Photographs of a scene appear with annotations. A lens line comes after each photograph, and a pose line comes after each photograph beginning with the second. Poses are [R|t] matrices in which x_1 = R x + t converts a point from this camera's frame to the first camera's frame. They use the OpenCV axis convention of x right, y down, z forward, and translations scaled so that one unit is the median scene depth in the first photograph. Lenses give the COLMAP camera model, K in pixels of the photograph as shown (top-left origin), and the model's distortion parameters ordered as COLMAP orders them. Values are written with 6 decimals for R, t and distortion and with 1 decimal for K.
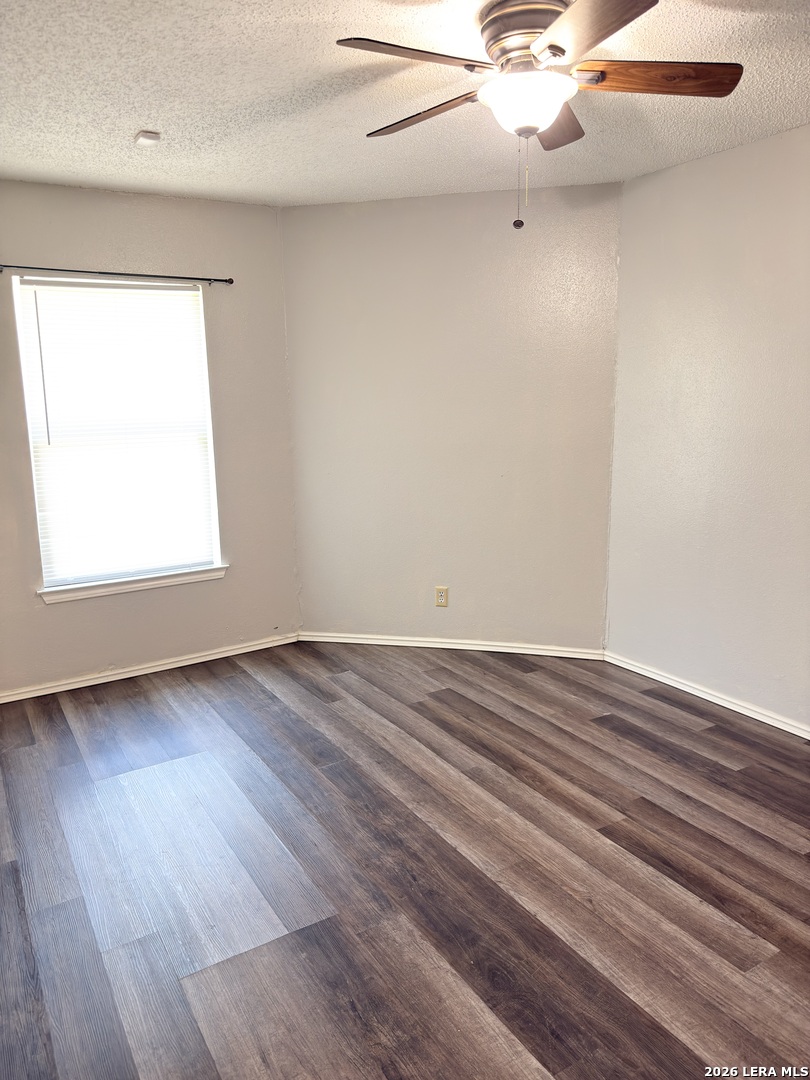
lens RADIAL K [[763.4, 0, 412.6], [0, 763.4, 544.5], [0, 0, 1]] dist [0.054423, -0.068578]
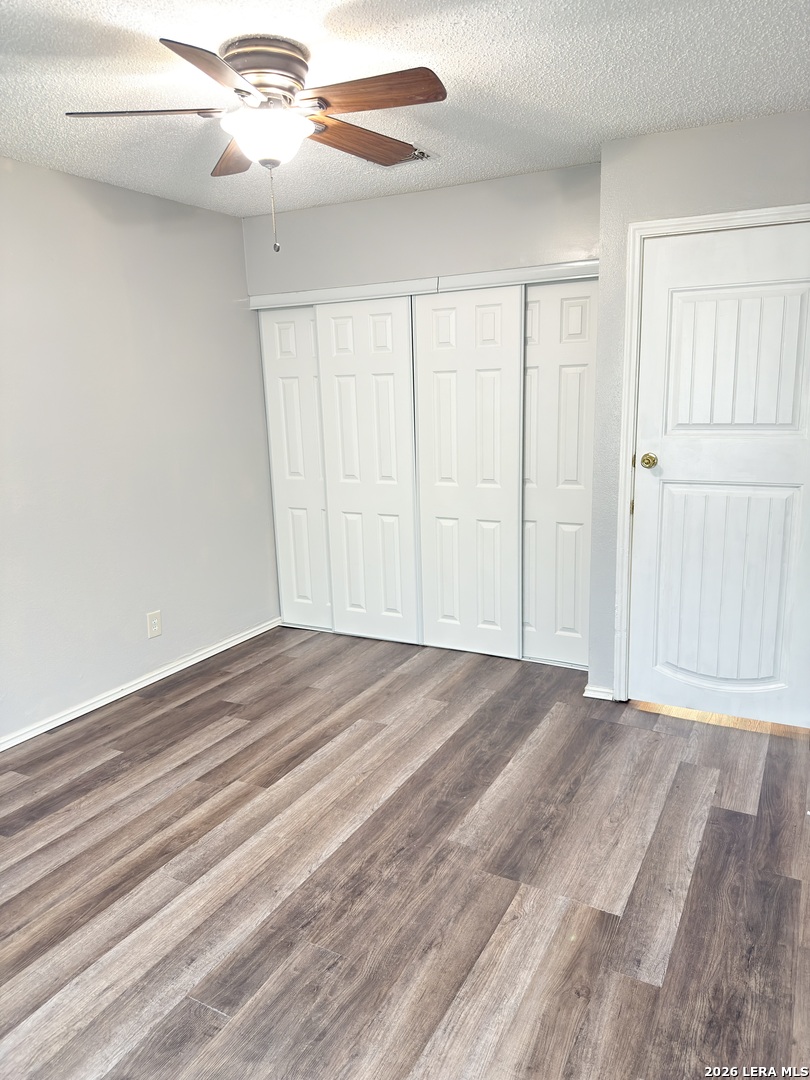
lens RADIAL K [[763.4, 0, 410.4], [0, 763.4, 546.0], [0, 0, 1]] dist [0.054423, -0.068578]
pose [[-0.508838, -0.150124, 0.847671, -0.736899], [0.198554, 0.937661, 0.285250, -0.233028], [-0.837651, 0.313455, -0.447310, 1.154479]]
